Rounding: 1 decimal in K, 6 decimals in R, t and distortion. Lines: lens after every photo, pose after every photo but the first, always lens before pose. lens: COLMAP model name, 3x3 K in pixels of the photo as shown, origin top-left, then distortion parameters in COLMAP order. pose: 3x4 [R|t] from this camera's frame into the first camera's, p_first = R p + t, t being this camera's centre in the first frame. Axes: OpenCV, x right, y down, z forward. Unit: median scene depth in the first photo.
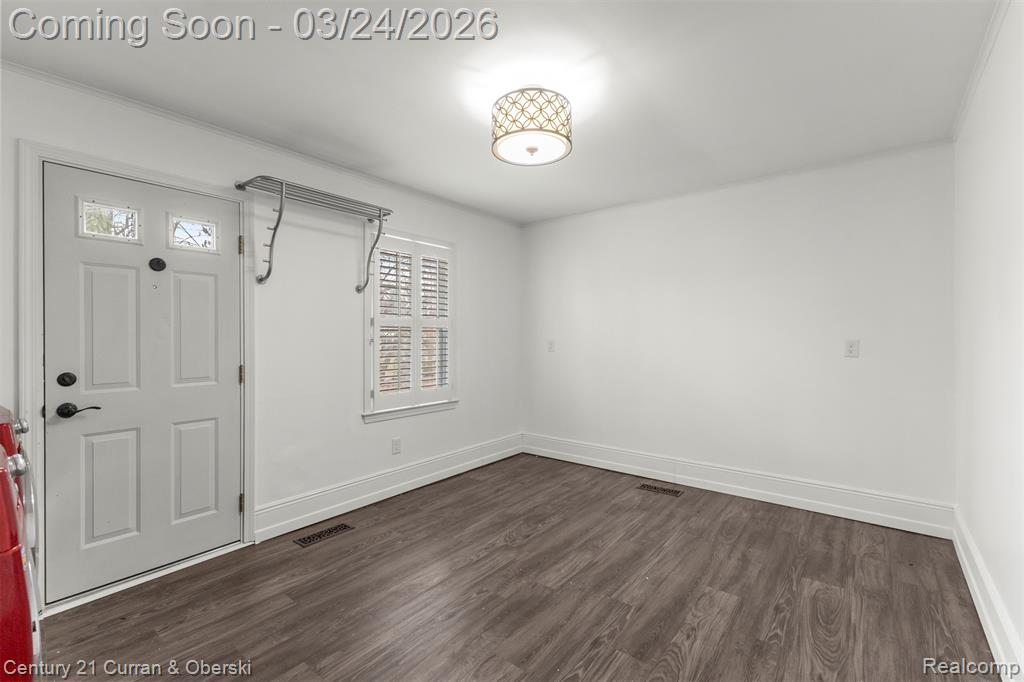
lens RADIAL K [[447.9, 0, 511.6], [0, 447.9, 339.4], [0, 0, 1]] dist [0.001019, -0.000050]
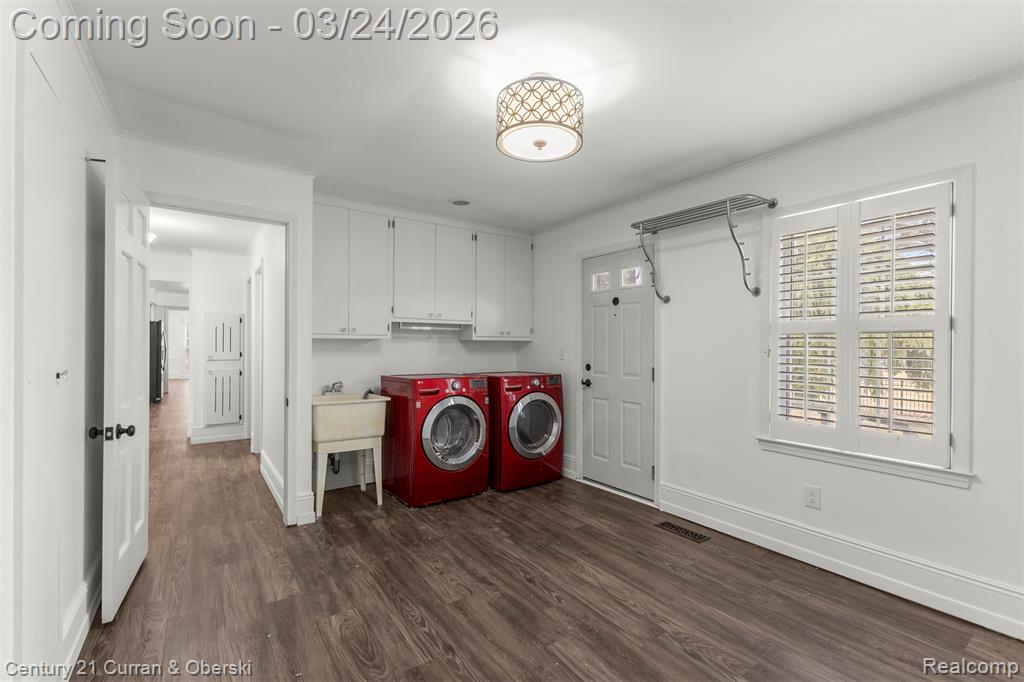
lens RADIAL K [[447.9, 0, 511.6], [0, 447.9, 339.4], [0, 0, 1]] dist [0.001019, -0.000050]
pose [[-0.296239, -0.013021, -0.955025, 0.837904], [-0.010814, 0.999889, -0.010279, -0.006549], [0.955053, 0.007282, -0.296347, 1.070123]]
